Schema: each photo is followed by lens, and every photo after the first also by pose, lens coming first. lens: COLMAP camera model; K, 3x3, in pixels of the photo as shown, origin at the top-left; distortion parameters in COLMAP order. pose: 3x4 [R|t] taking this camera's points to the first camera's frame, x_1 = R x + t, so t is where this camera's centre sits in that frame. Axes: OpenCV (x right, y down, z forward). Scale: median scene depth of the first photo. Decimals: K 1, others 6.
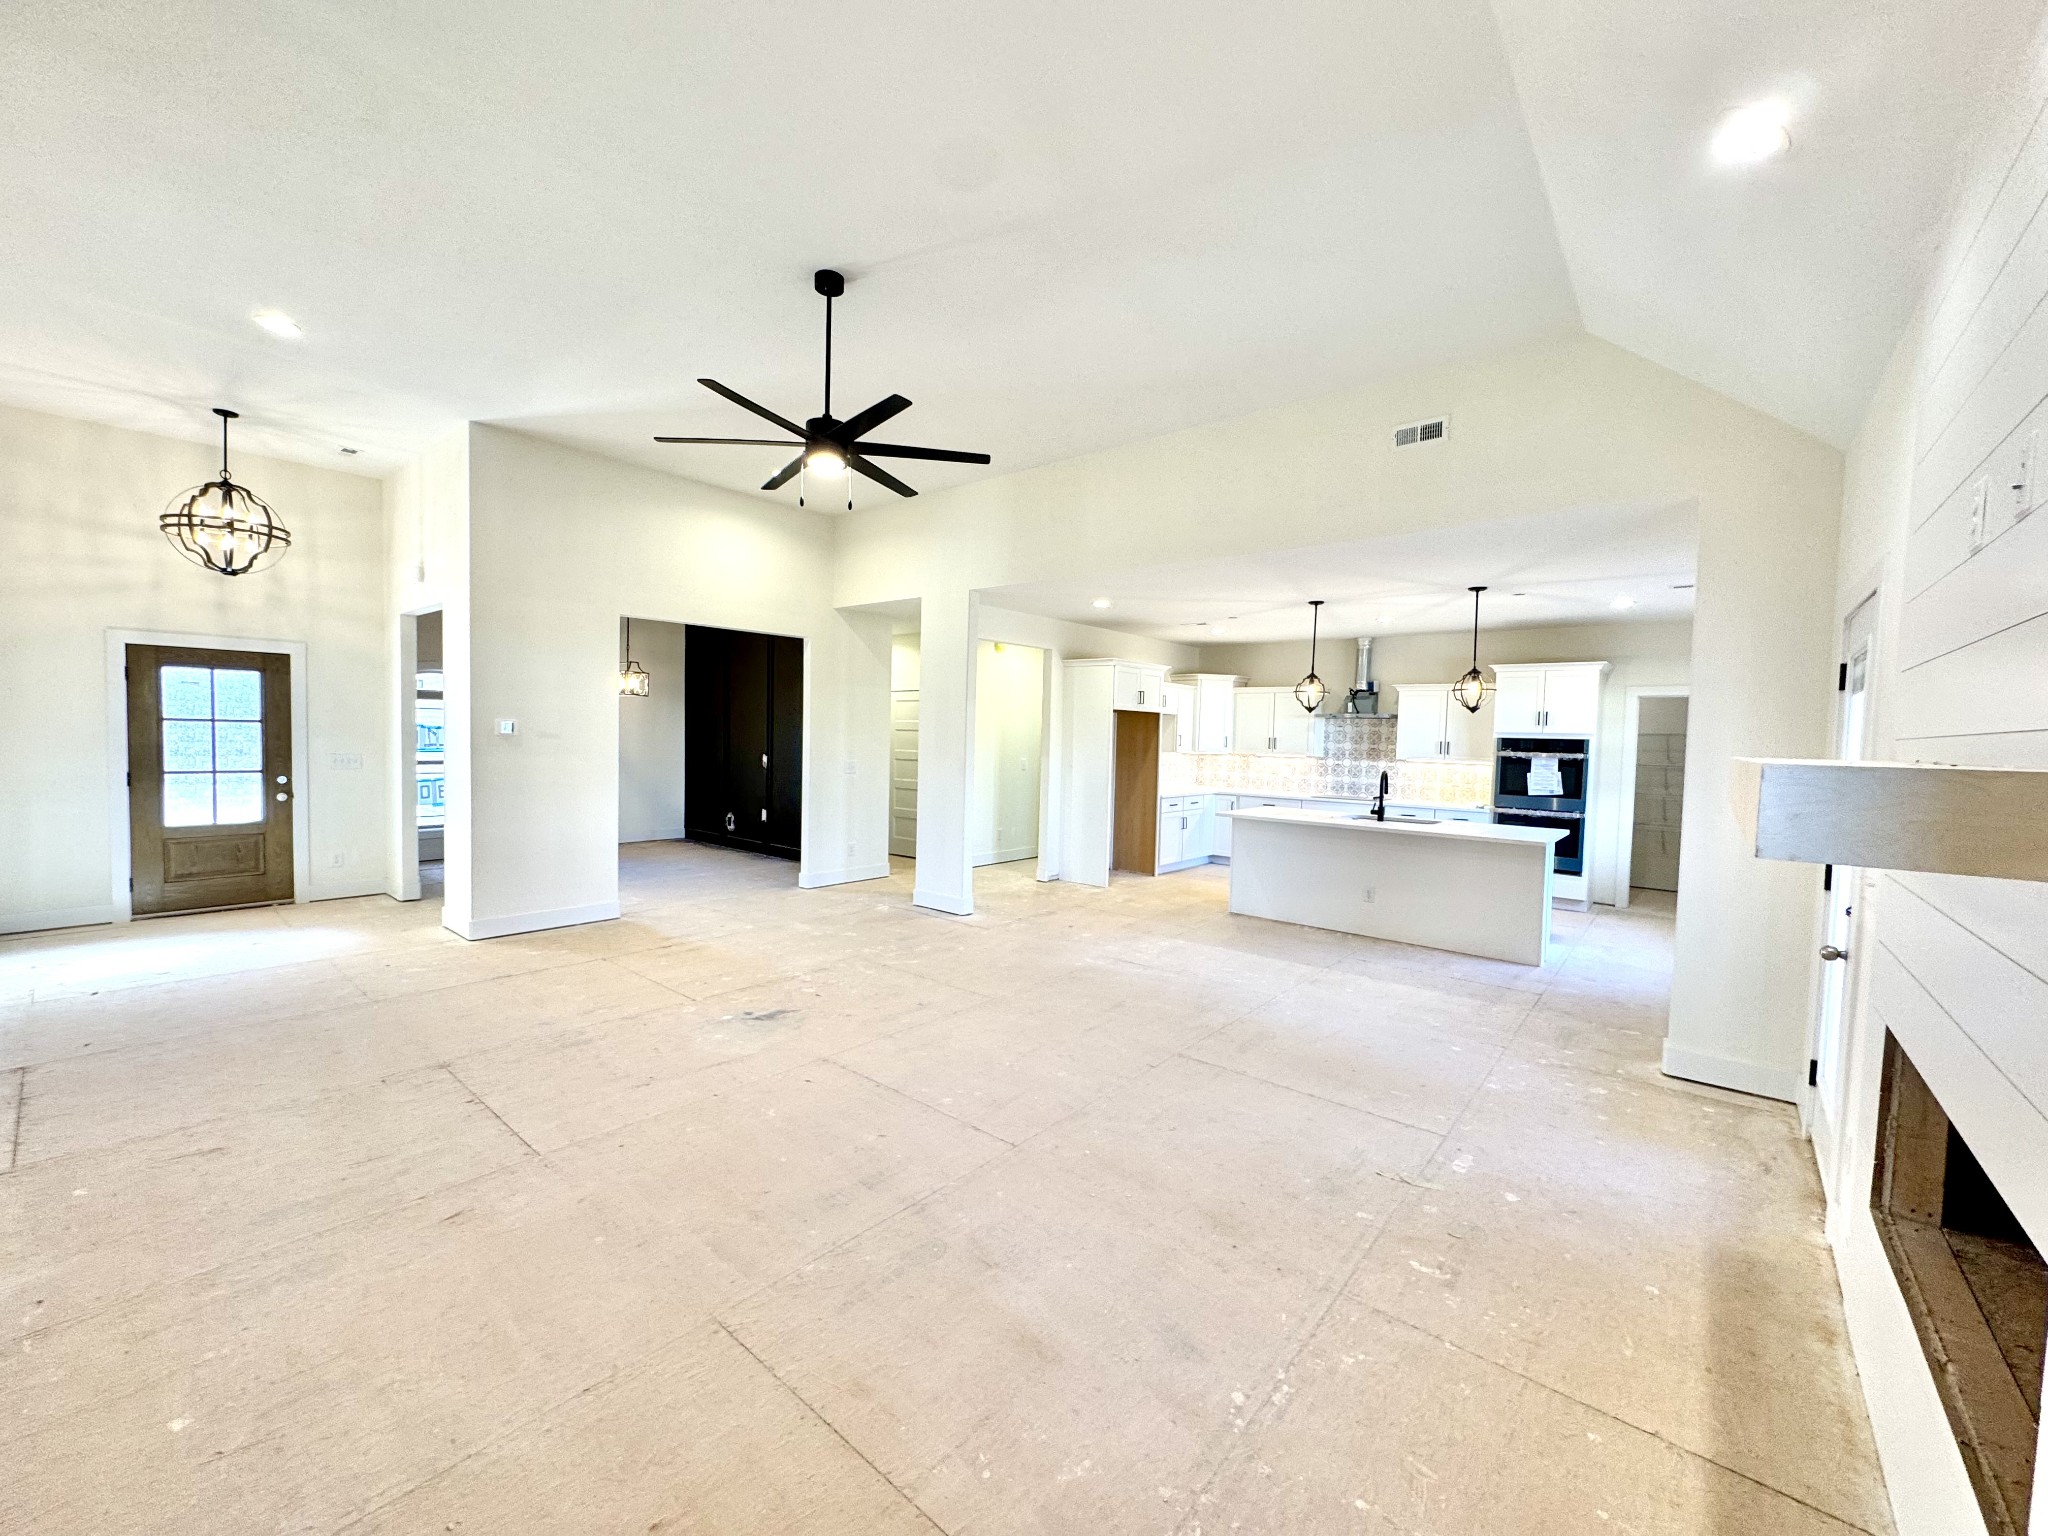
lens RADIAL K [[812.7, 0, 1022.3], [0, 812.7, 772.6], [0, 0, 1]] dist [-0.000951, 0.000342]
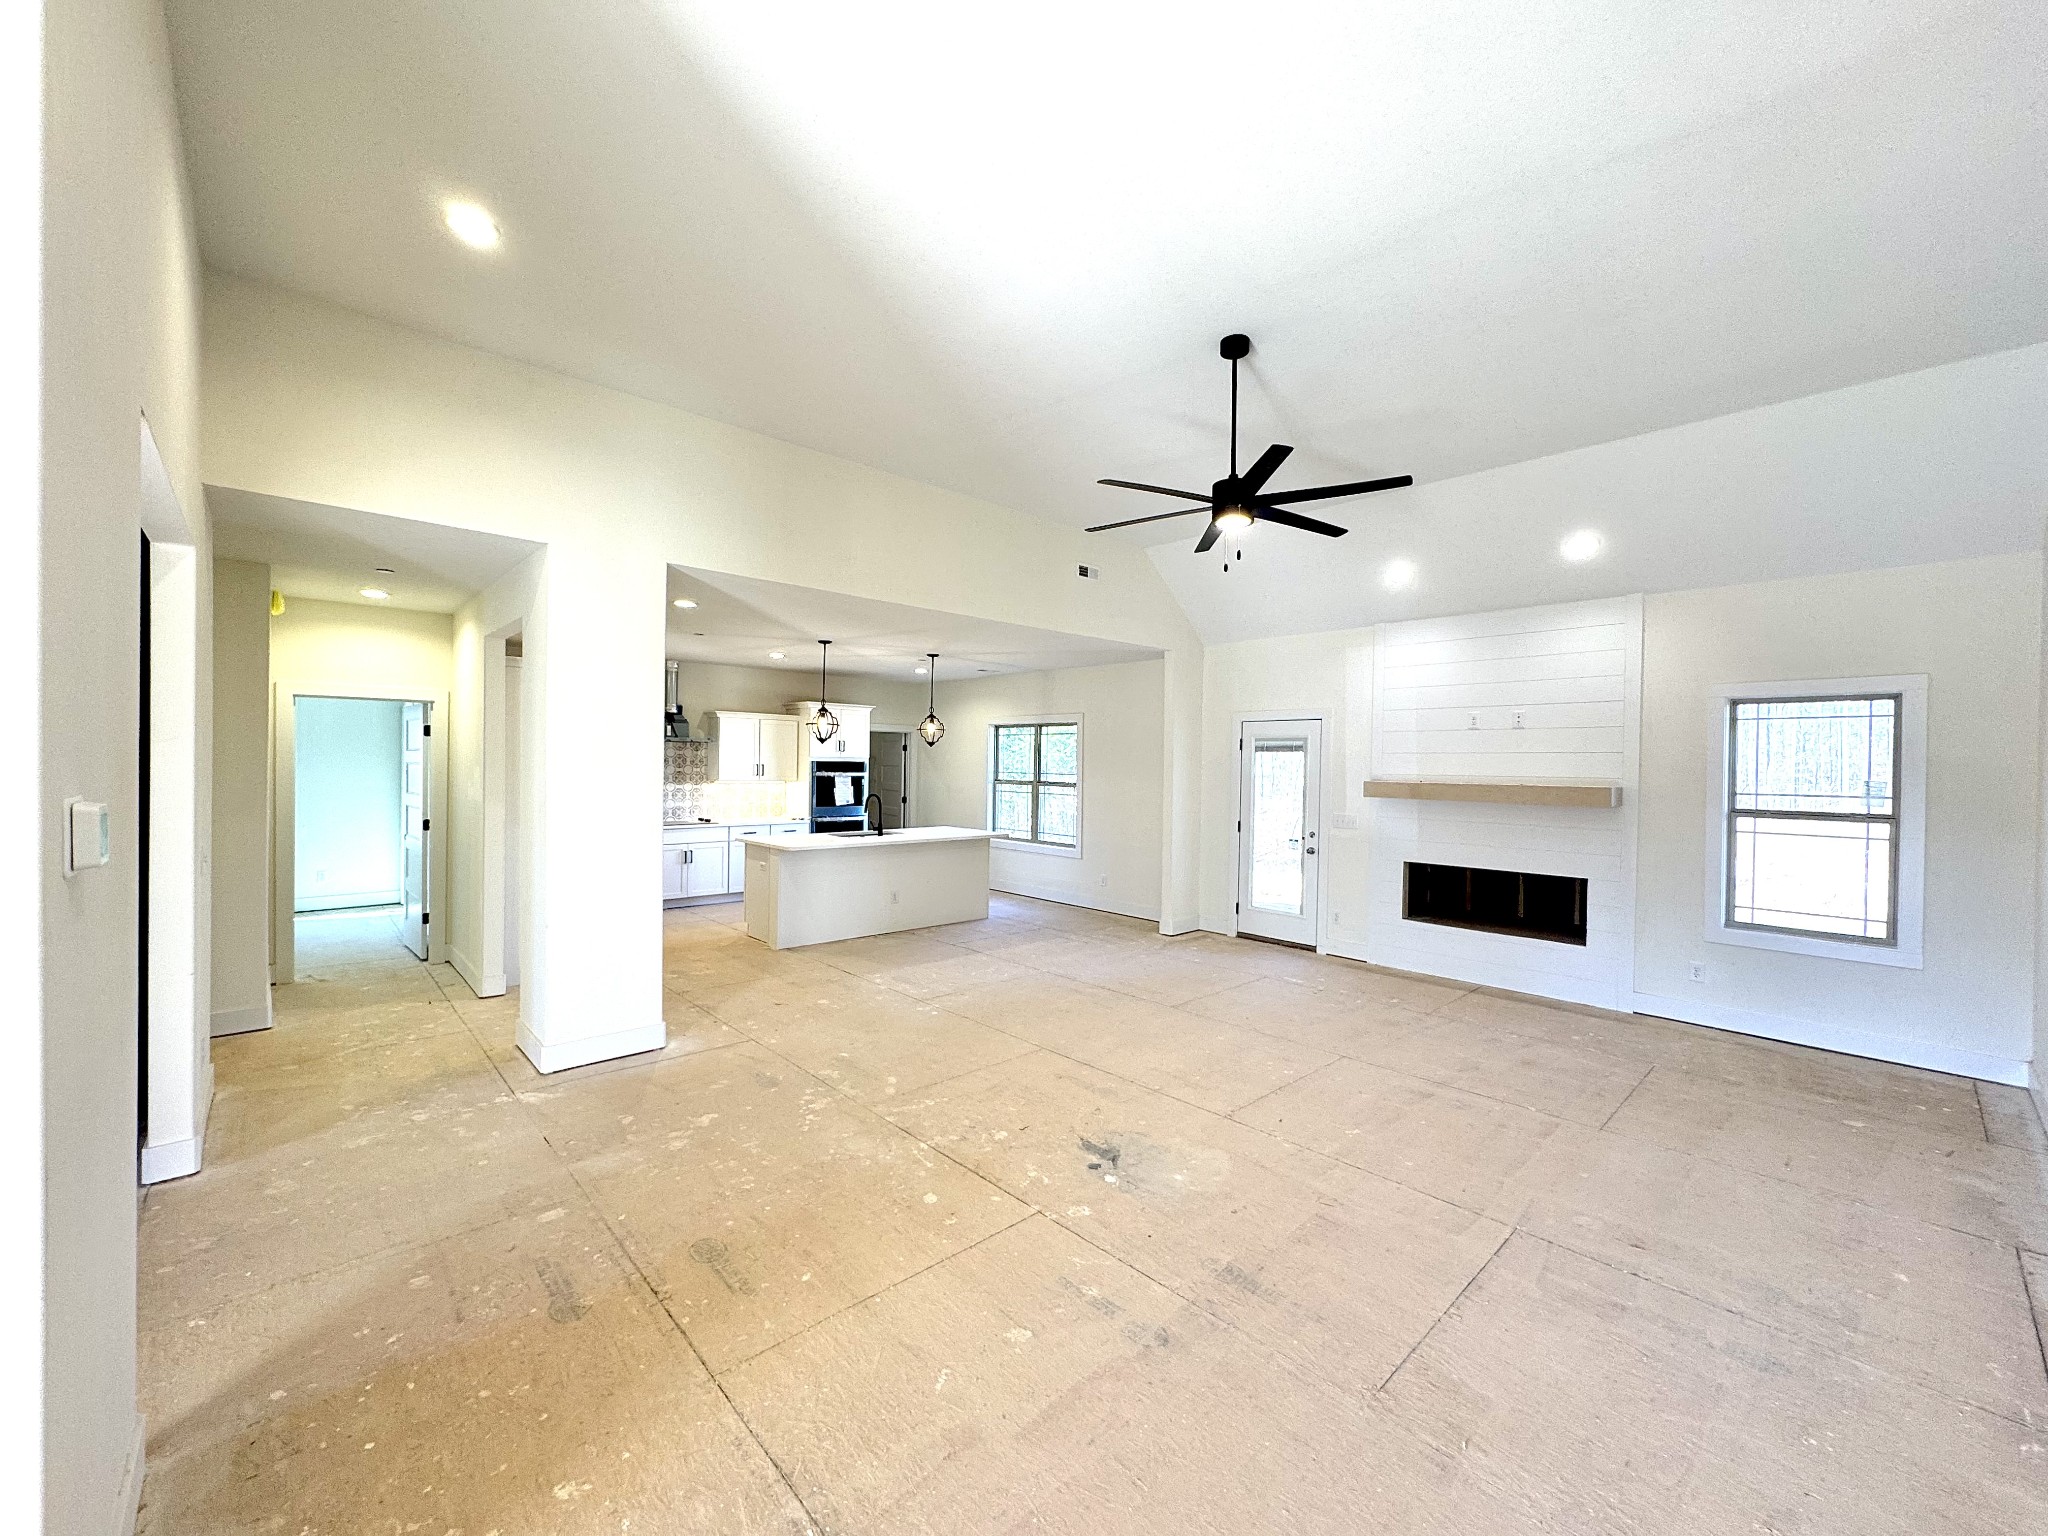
lens RADIAL K [[812.7, 0, 1029.3], [0, 812.7, 767.2], [0, 0, 1]] dist [-0.000951, 0.000342]
pose [[0.117370, -0.027709, 0.992702, -0.613764], [0.035811, 0.999079, 0.023653, -0.052368], [-0.992442, 0.032773, 0.118254, 0.545593]]
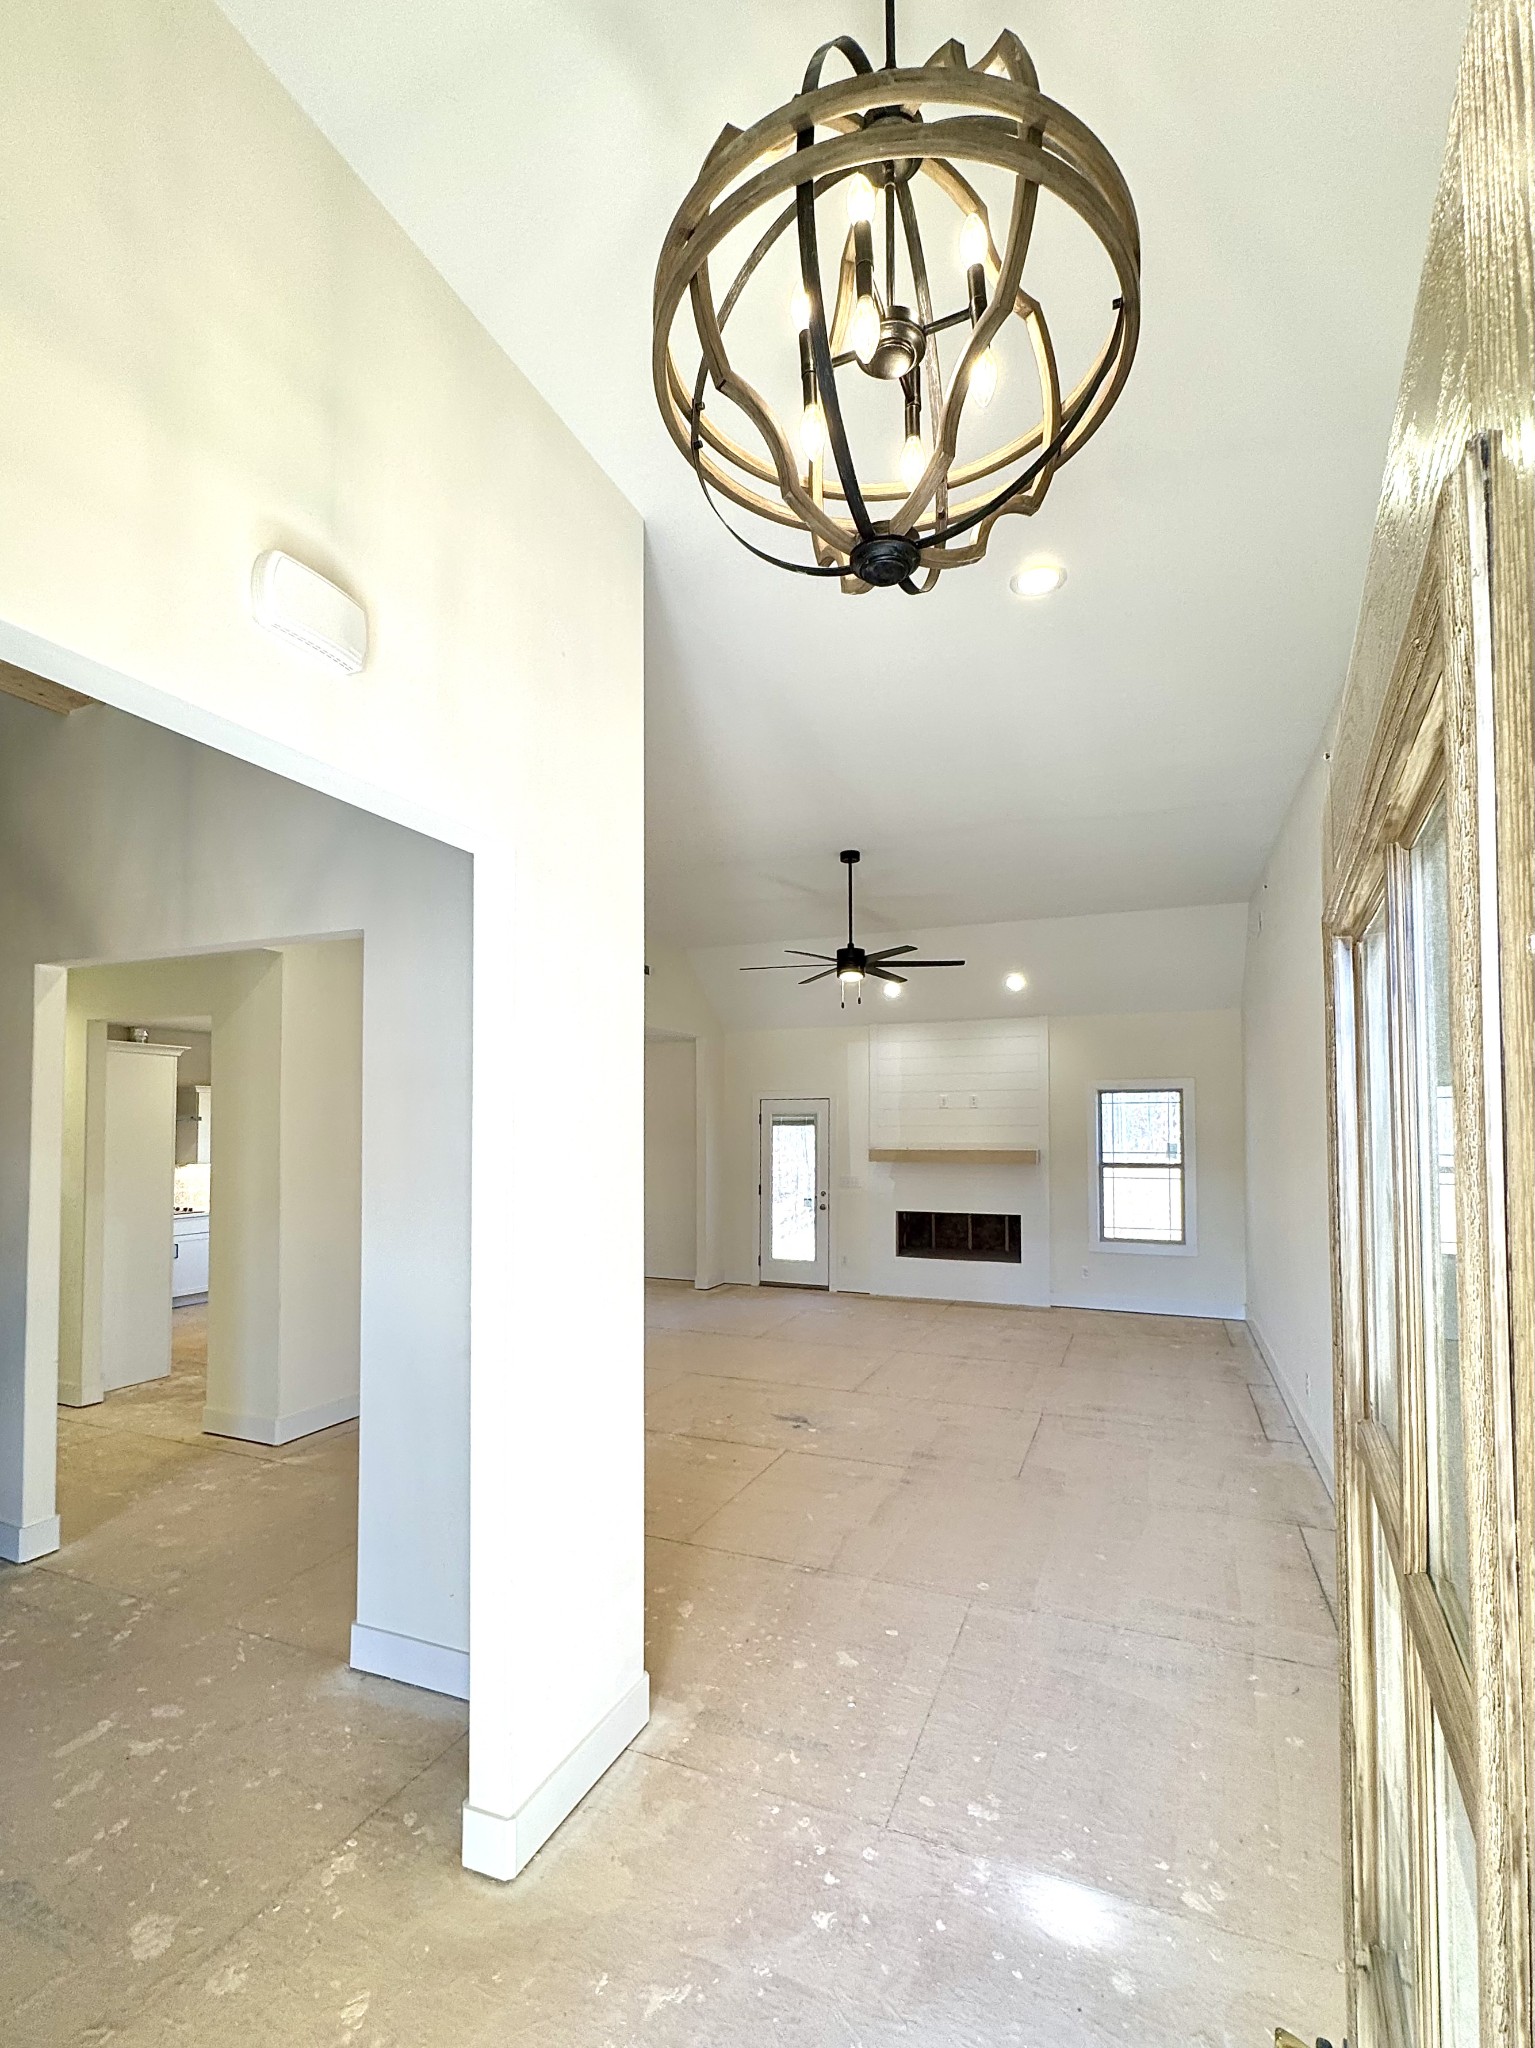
lens RADIAL K [[812.7, 0, 822.0], [0, 812.7, 1108.7], [0, 0, 1]] dist [-0.000951, 0.000342]
pose [[-0.298617, 0.004427, 0.954363, -0.790051], [0.039171, 0.999203, 0.007622, -0.076129], [-0.953569, 0.039659, -0.298552, 0.730369]]
